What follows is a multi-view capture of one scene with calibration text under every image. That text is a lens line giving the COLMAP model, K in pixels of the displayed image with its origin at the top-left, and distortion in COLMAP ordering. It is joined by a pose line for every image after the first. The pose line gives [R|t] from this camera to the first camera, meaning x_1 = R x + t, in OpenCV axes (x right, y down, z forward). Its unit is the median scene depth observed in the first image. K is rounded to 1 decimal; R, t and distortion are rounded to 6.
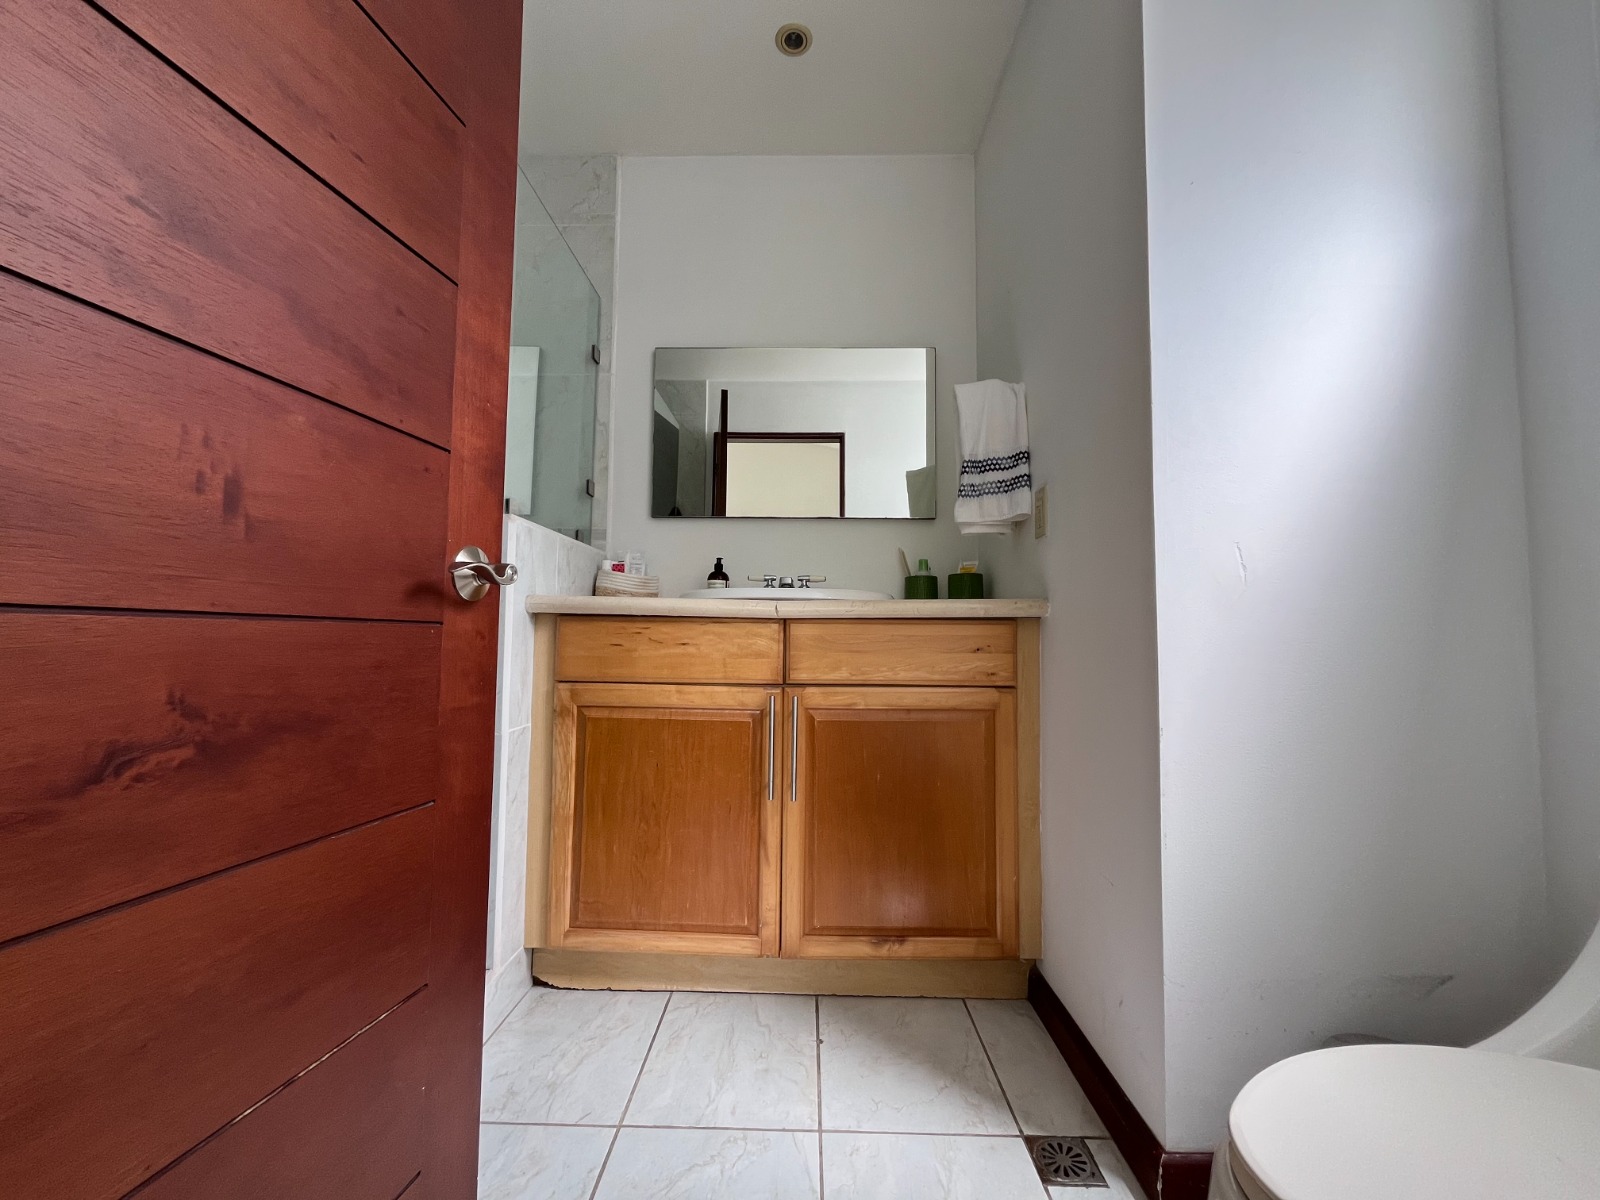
lens RADIAL K [[646.0, 0, 800.0], [0, 646.0, 600.0], [0, 0, 1]] dist [-0.002807, -0.000013]
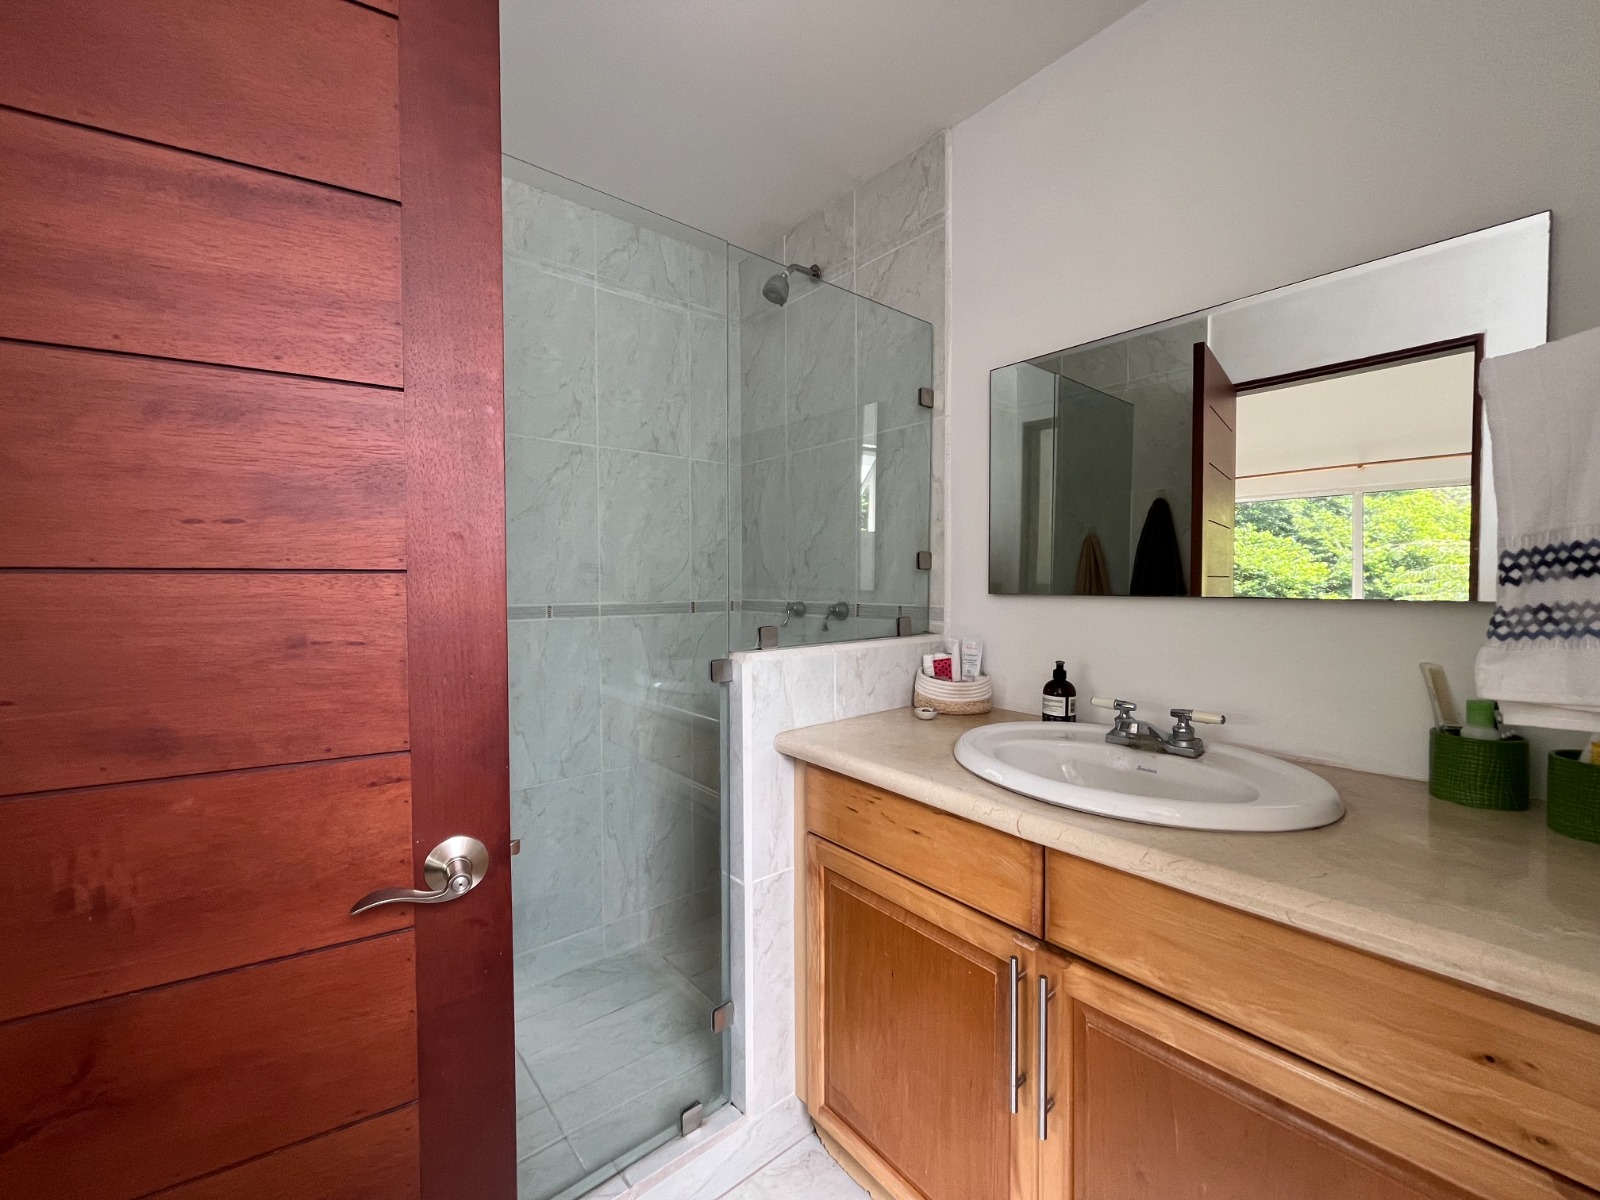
lens RADIAL K [[646.0, 0, 800.0], [0, 646.0, 600.0], [0, 0, 1]] dist [-0.002807, -0.000013]
pose [[0.655497, 0.012521, -0.755094, 0.287917], [0.052550, 0.996683, 0.062146, -0.250005], [0.753367, -0.080416, 0.652665, 0.433712]]
